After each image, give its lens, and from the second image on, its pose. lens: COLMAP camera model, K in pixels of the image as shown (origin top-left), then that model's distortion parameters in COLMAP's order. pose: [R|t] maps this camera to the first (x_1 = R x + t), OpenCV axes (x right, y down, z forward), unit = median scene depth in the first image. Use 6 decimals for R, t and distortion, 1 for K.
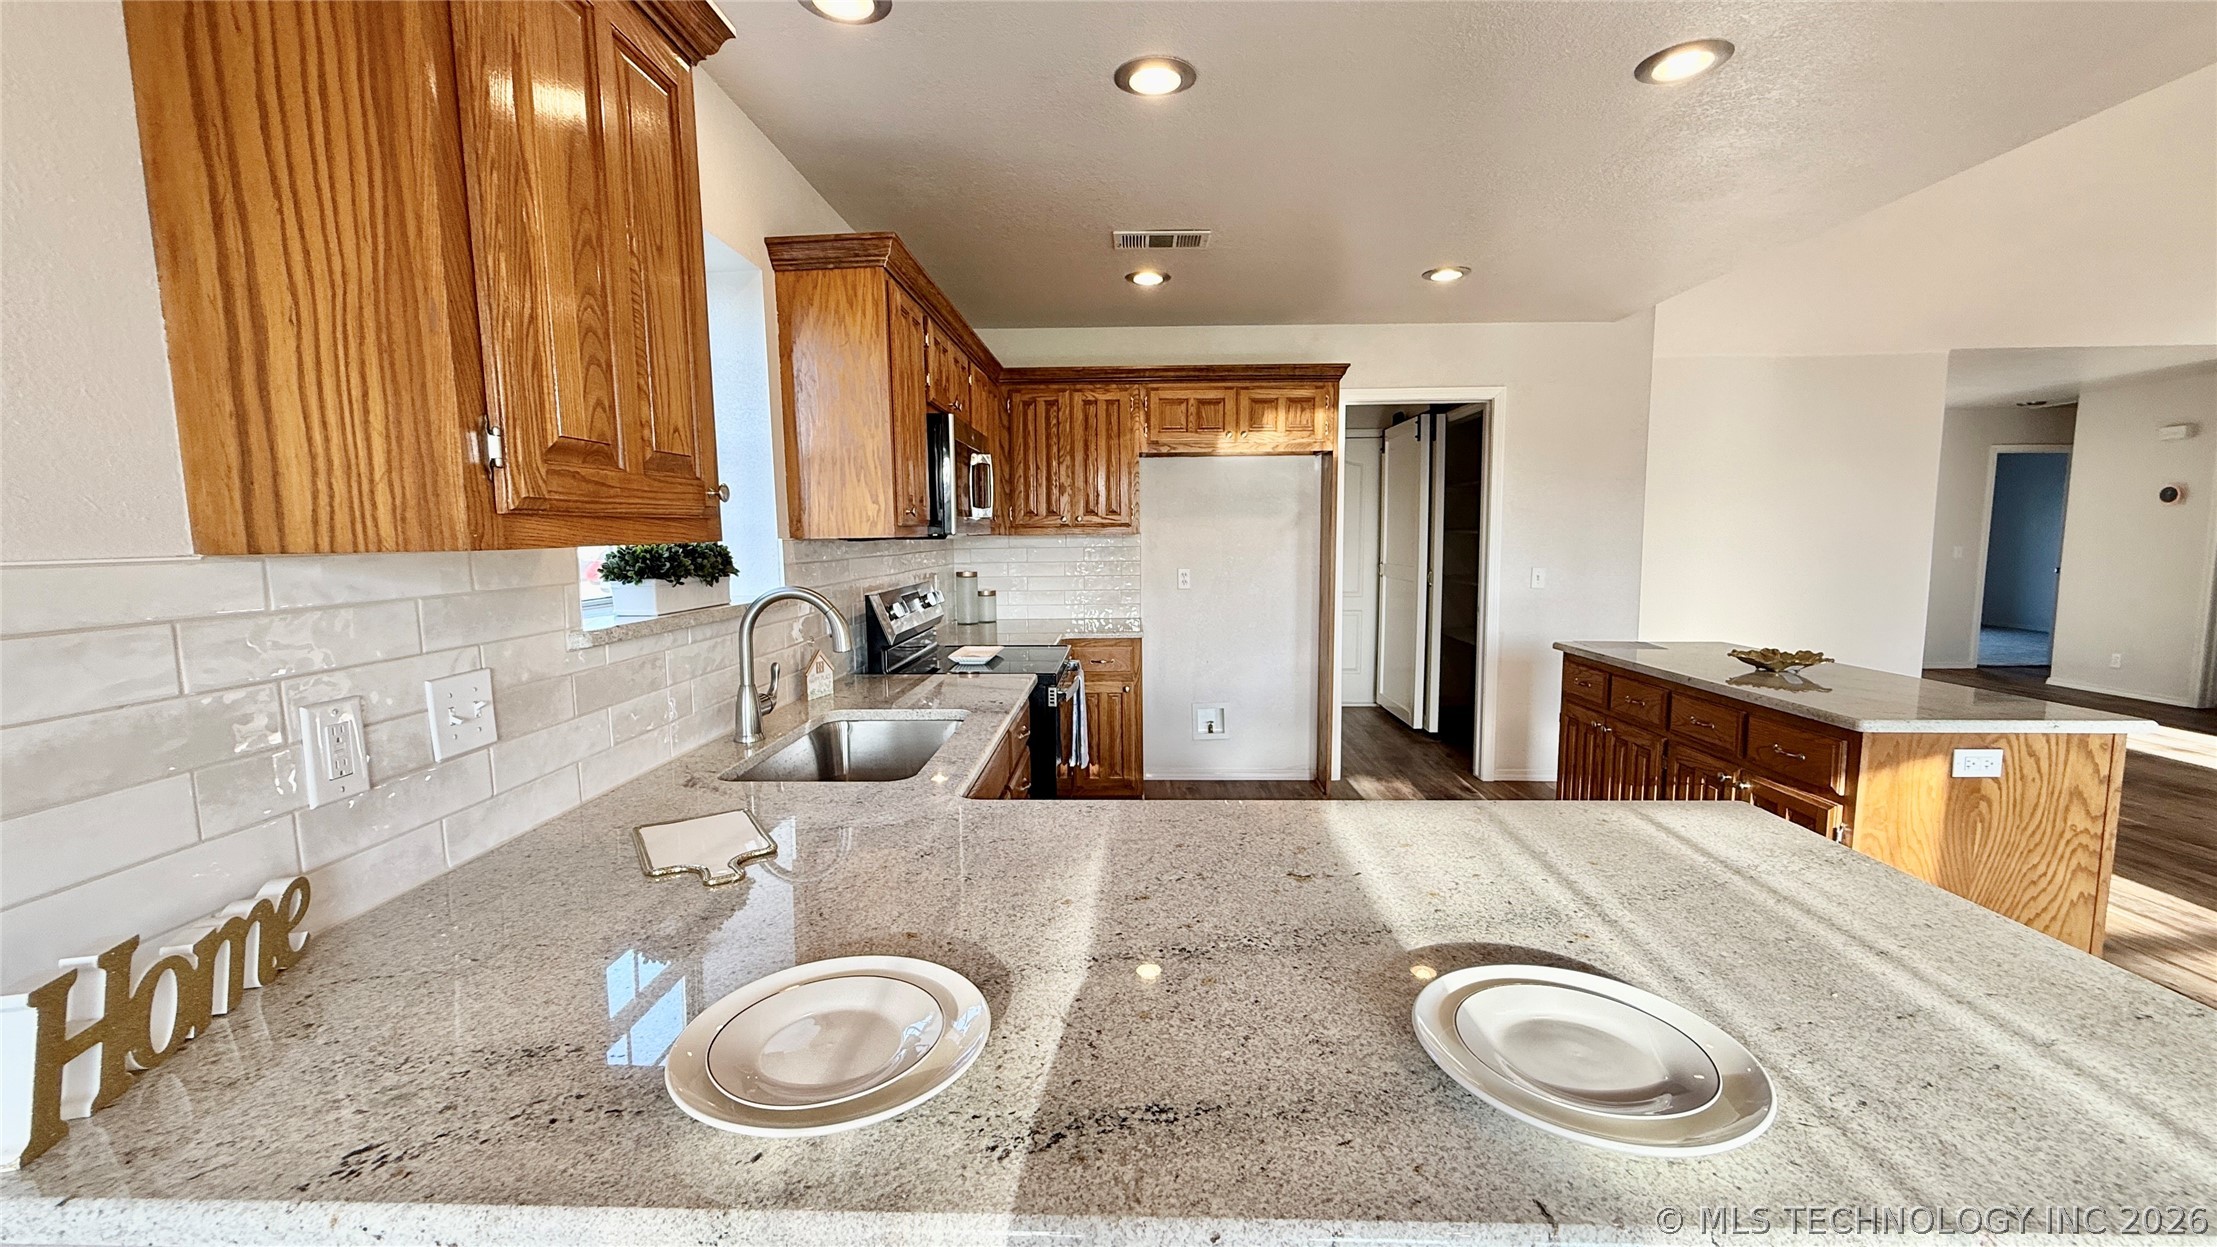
lens RADIAL K [[883.5, 0, 1102.4], [0, 883.5, 623.3], [0, 0, 1]] dist [0.000069, -0.000058]
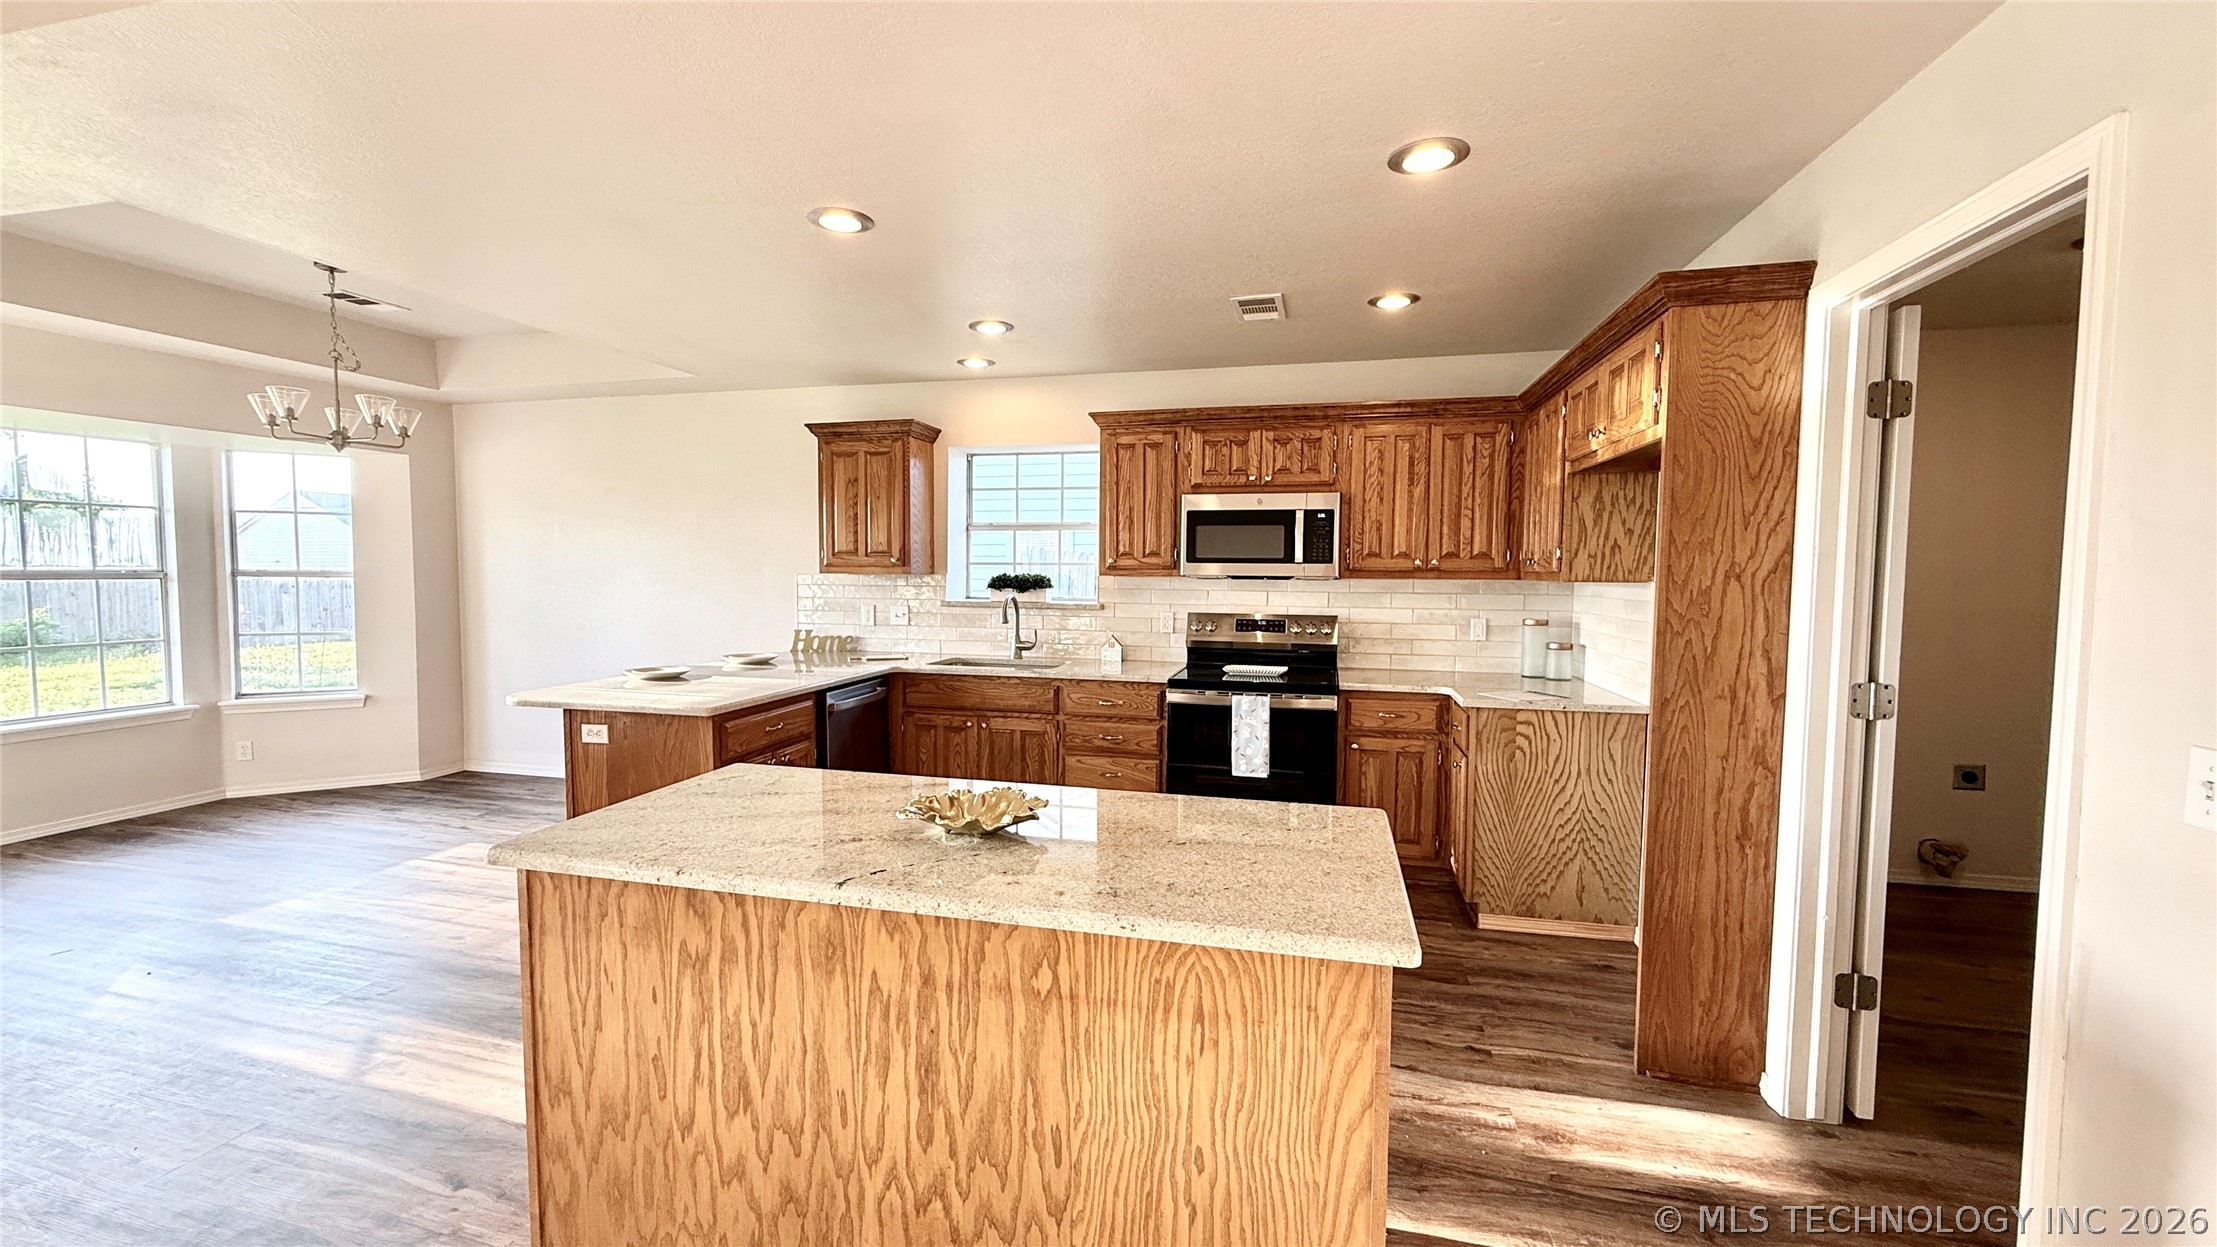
lens RADIAL K [[883.5, 0, 1101.7], [0, 883.5, 623.5], [0, 0, 1]] dist [0.000069, -0.000058]
pose [[-0.214070, 0.068278, -0.974429, 1.723319], [-0.105747, 0.990072, 0.092606, -0.189650], [0.971078, 0.122867, -0.204724, 1.566767]]
